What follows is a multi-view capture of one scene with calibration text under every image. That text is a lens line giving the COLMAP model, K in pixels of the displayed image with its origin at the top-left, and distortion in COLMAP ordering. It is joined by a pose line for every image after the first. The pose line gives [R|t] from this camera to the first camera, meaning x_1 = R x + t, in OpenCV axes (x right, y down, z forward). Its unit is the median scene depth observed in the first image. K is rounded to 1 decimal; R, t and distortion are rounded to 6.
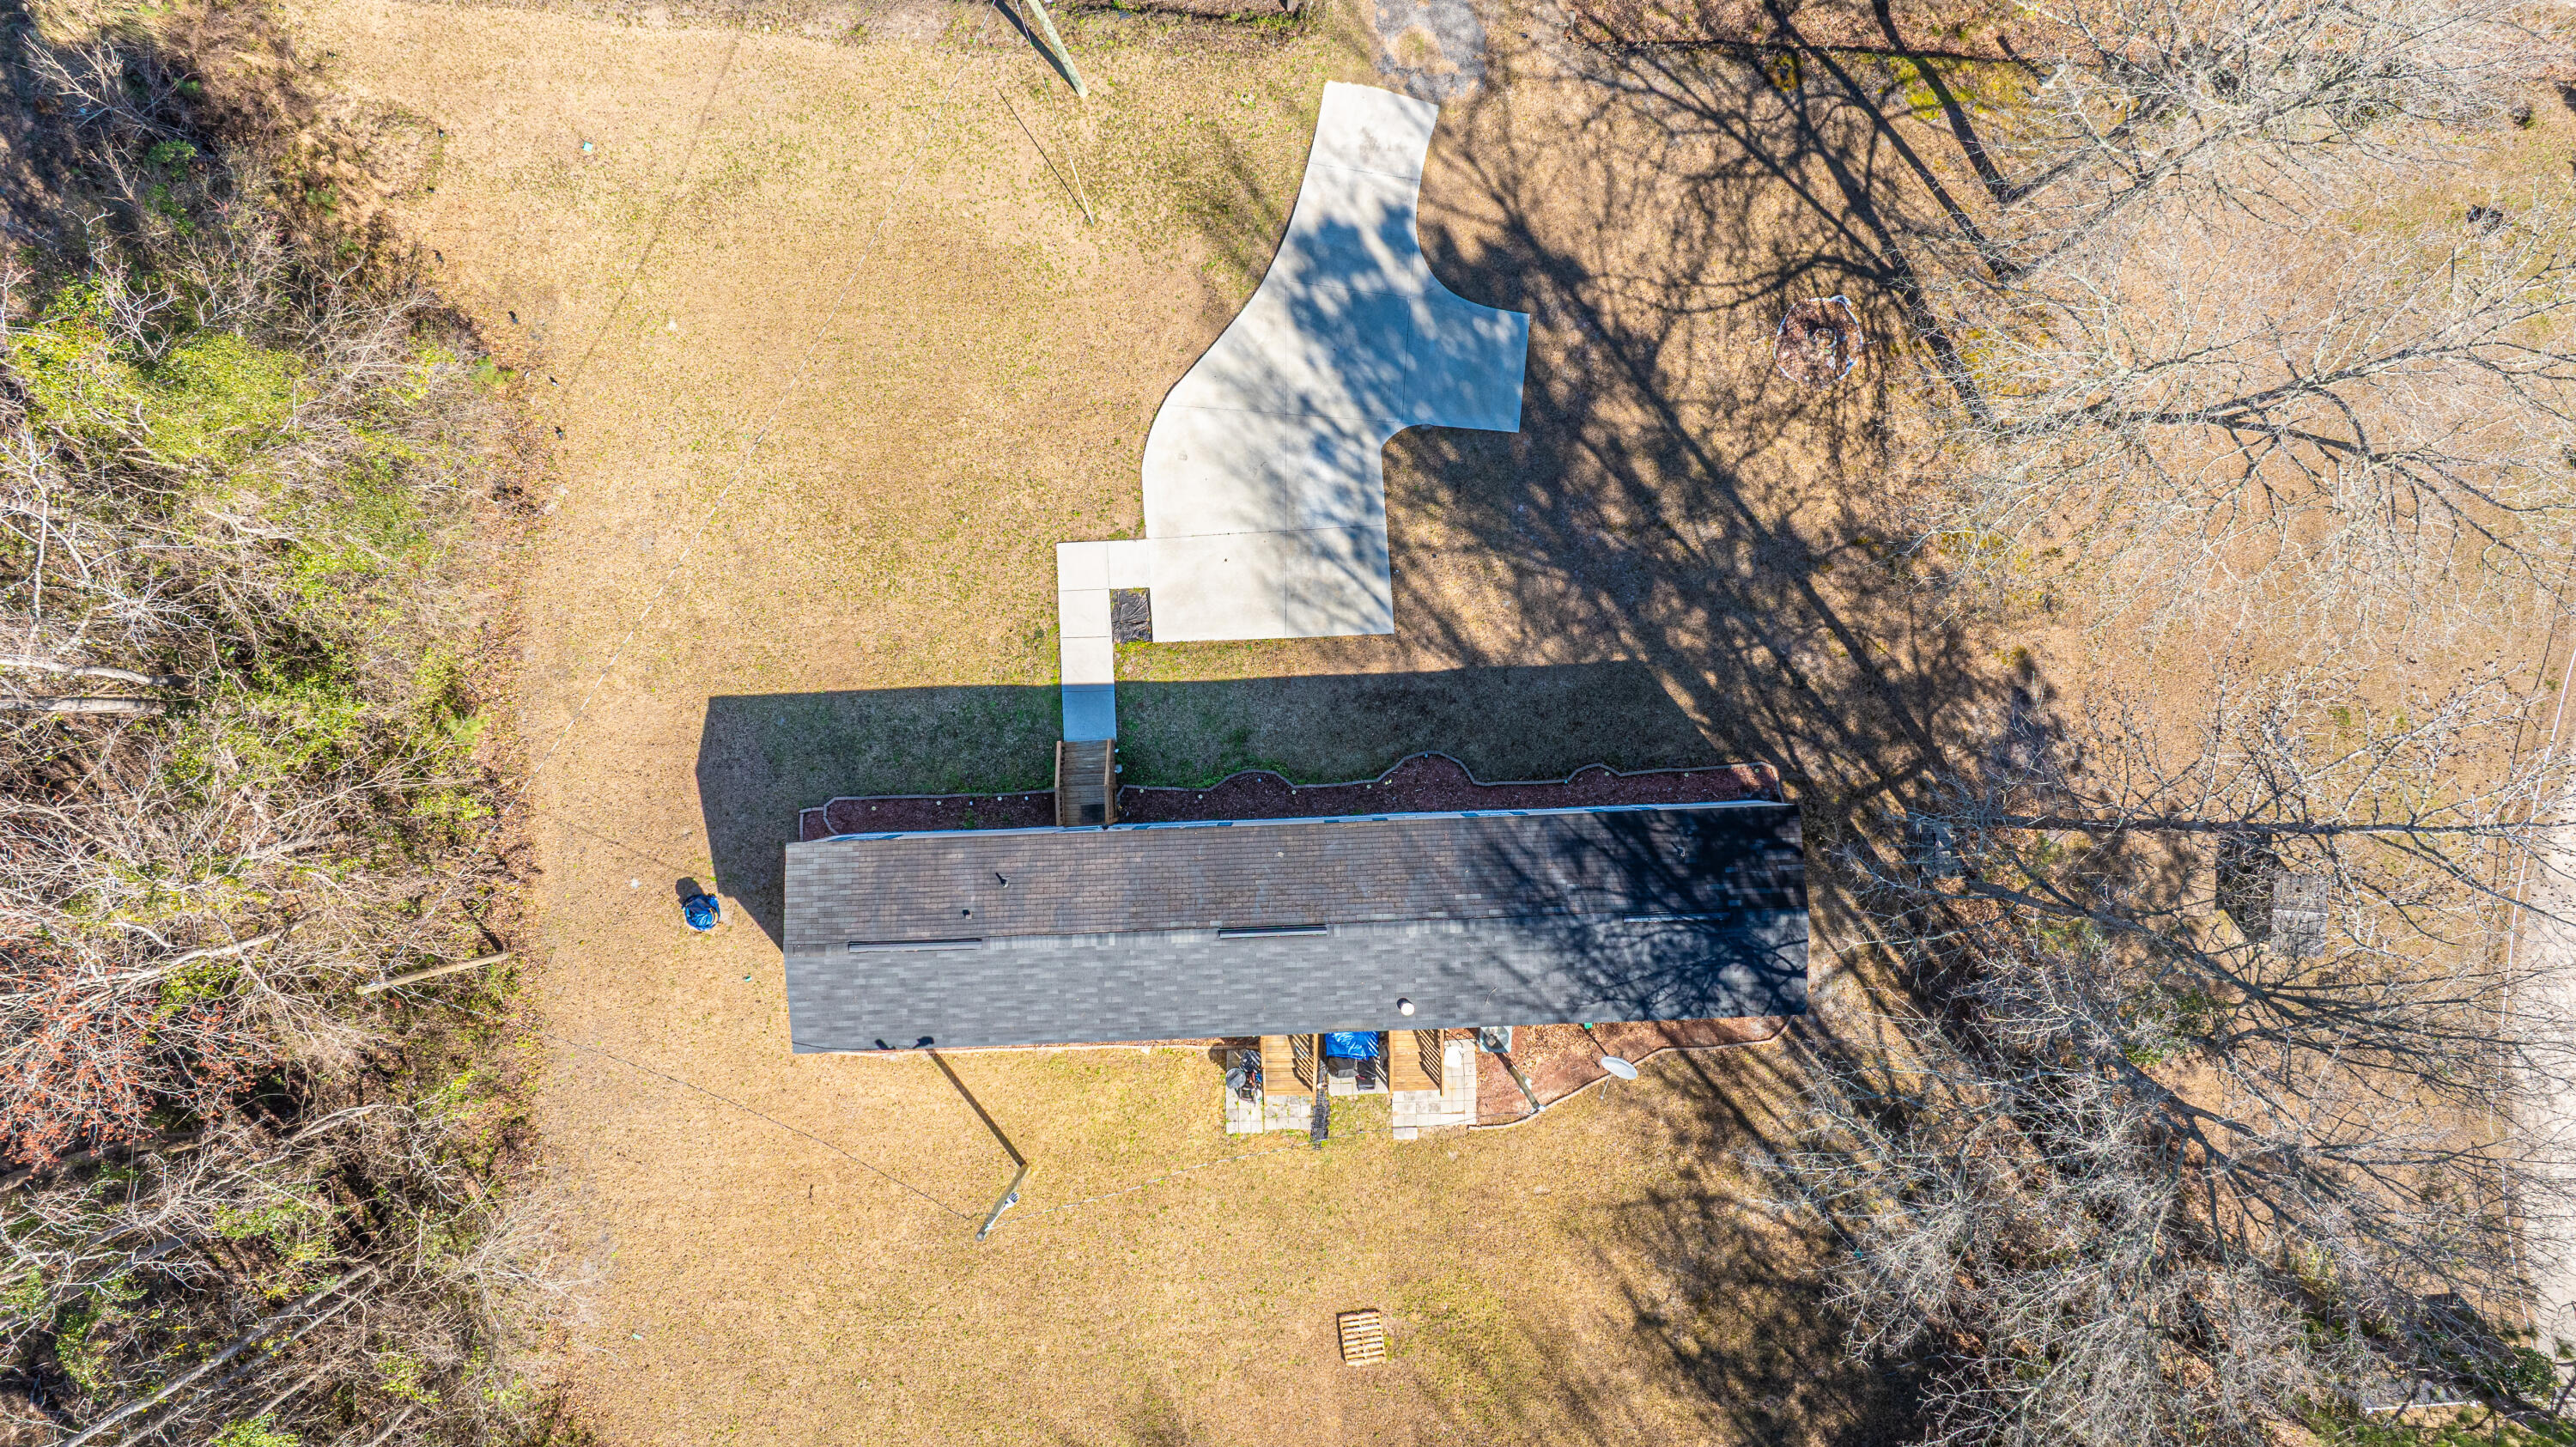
lens RADIAL K [[1843.5, 0, 1297.9], [0, 1843.5, 696.7], [0, 0, 1]] dist [-0.025287, 0.033882]
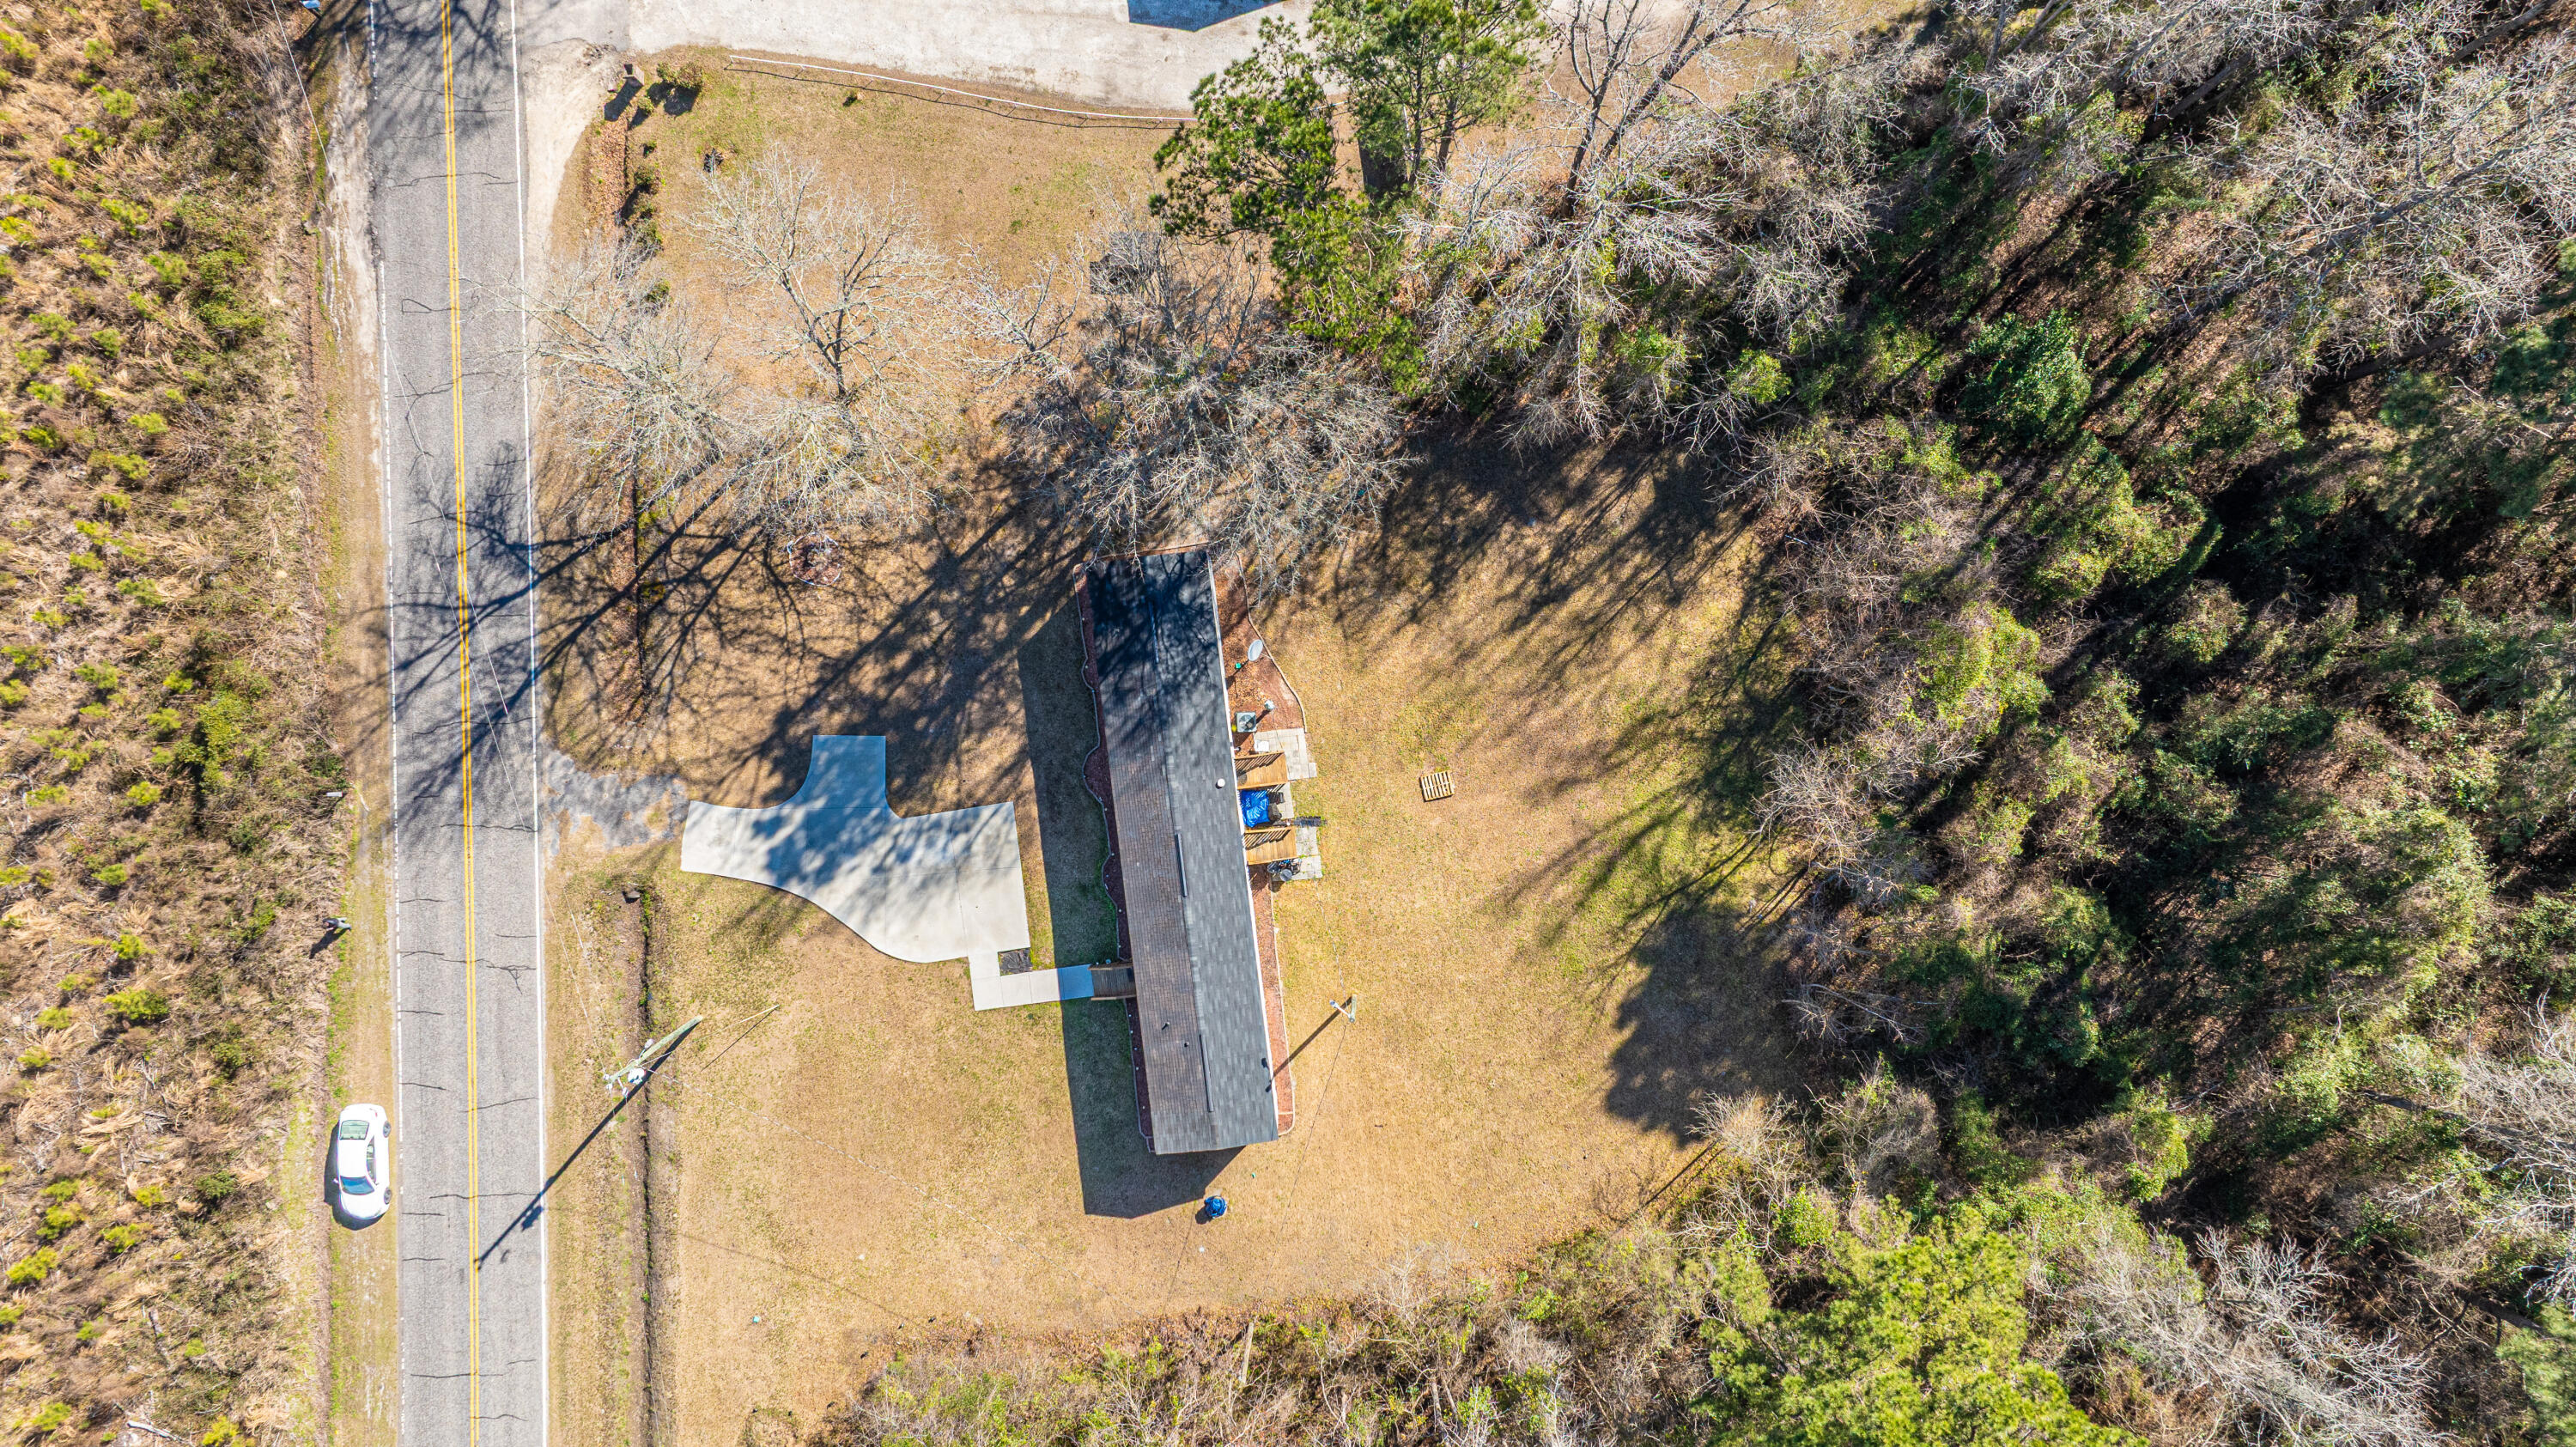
lens RADIAL K [[1843.5, 0, 1288.8], [0, 1843.5, 726.1], [0, 0, 1]] dist [-0.025287, 0.033882]
pose [[-0.082765, -0.996388, 0.019003, 0.068589], [0.996245, -0.082237, 0.027059, 0.173958], [-0.025398, 0.021171, 0.999453, -0.663151]]
